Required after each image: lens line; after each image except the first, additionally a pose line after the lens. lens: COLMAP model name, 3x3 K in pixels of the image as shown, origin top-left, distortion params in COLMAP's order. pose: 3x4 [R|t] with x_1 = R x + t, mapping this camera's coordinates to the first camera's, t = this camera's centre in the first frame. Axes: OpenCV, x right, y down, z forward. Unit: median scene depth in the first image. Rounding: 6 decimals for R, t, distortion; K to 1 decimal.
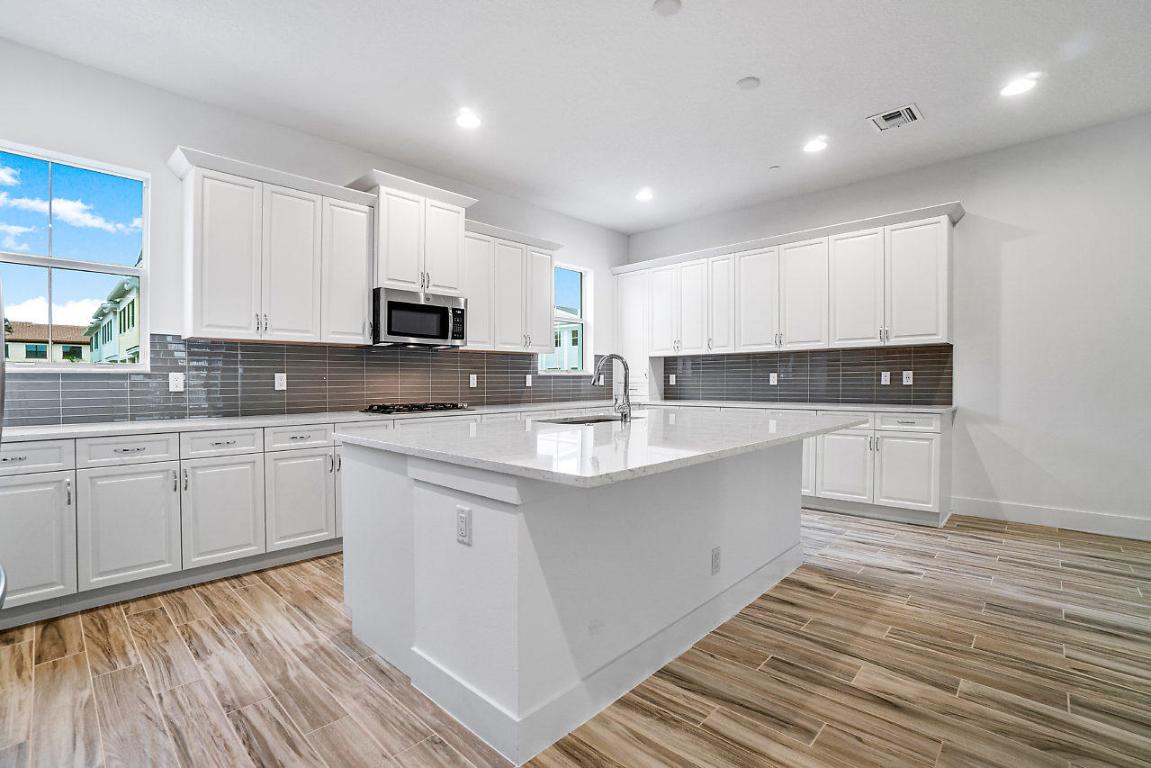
lens RADIAL K [[514.7, 0, 572.1], [0, 514.7, 390.7], [0, 0, 1]] dist [-0.044066, 0.013978]
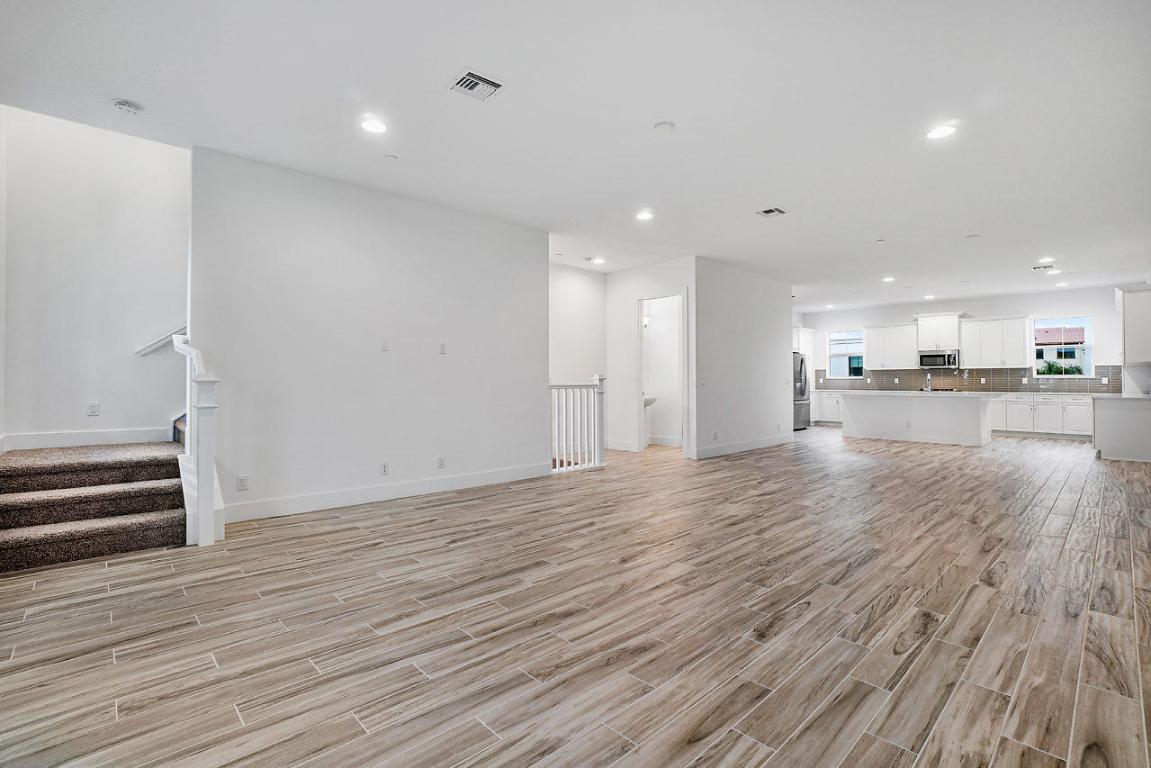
lens RADIAL K [[514.7, 0, 566.7], [0, 514.7, 373.4], [0, 0, 1]] dist [-0.044066, 0.013978]
pose [[-0.083595, -0.006428, -0.996479, 3.338940], [-0.017645, 0.999832, -0.004970, -0.013749], [0.996344, 0.017168, -0.083695, -1.013918]]
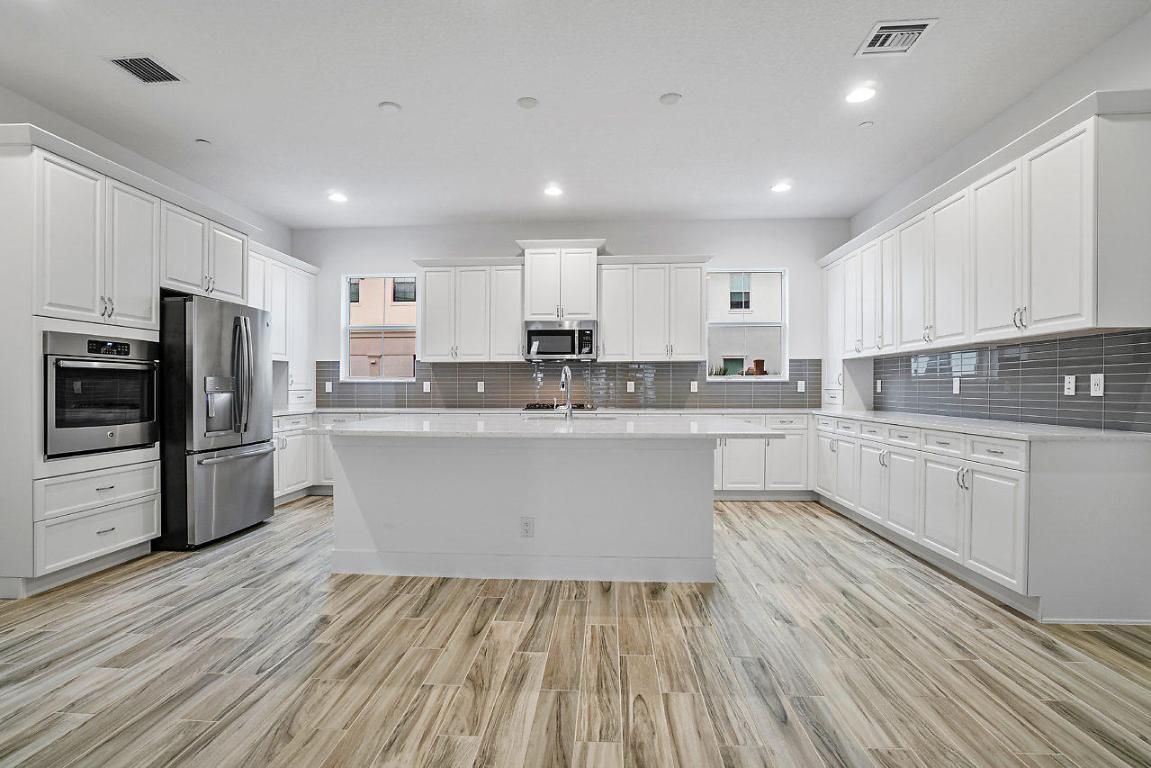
lens RADIAL K [[549.6, 0, 578.3], [0, 549.6, 391.5], [0, 0, 1]] dist [-0.042241, 0.013548]
pose [[0.646801, 0.010987, -0.762580, 1.042840], [-0.017191, 0.999852, -0.000176, -0.009442], [0.762465, 0.013224, 0.646894, 0.145575]]
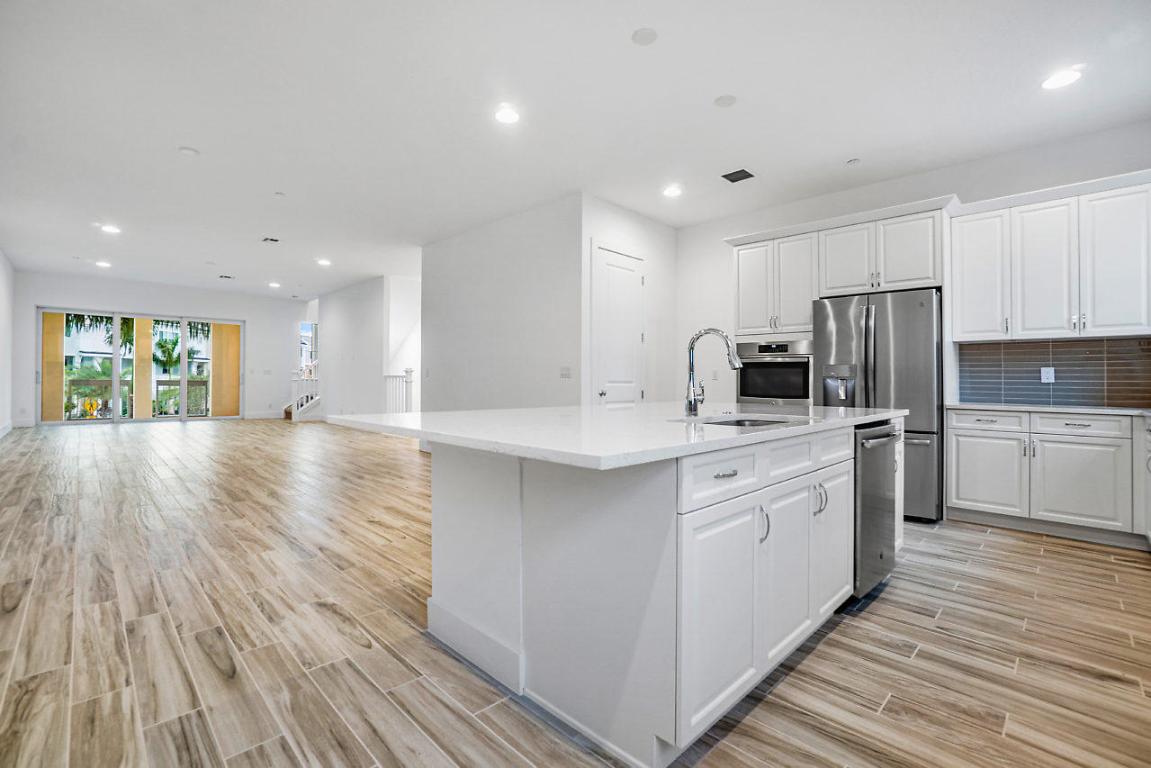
lens RADIAL K [[514.7, 0, 574.1], [0, 514.7, 376.4], [0, 0, 1]] dist [-0.044066, 0.013978]
pose [[-0.999510, -0.005663, 0.030785, 0.236160], [-0.005376, 0.999941, 0.009399, -0.005418], [-0.030836, 0.009229, -0.999482, 1.645580]]
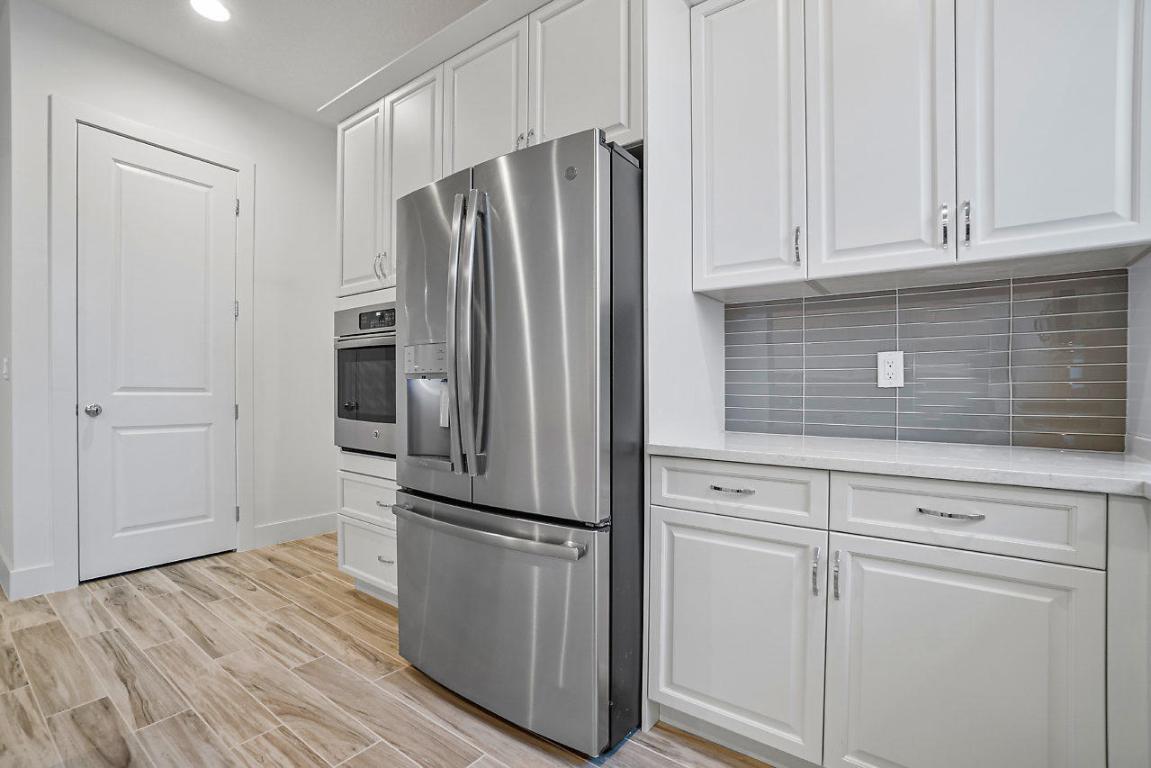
lens RADIAL K [[514.7, 0, 571.1], [0, 514.7, 392.0], [0, 0, 1]] dist [-0.044066, 0.013978]
pose [[-0.994155, -0.002647, -0.107930, -0.492461], [-0.005199, 0.999713, 0.023368, 0.009284], [0.107838, 0.023793, -0.993884, 0.880451]]
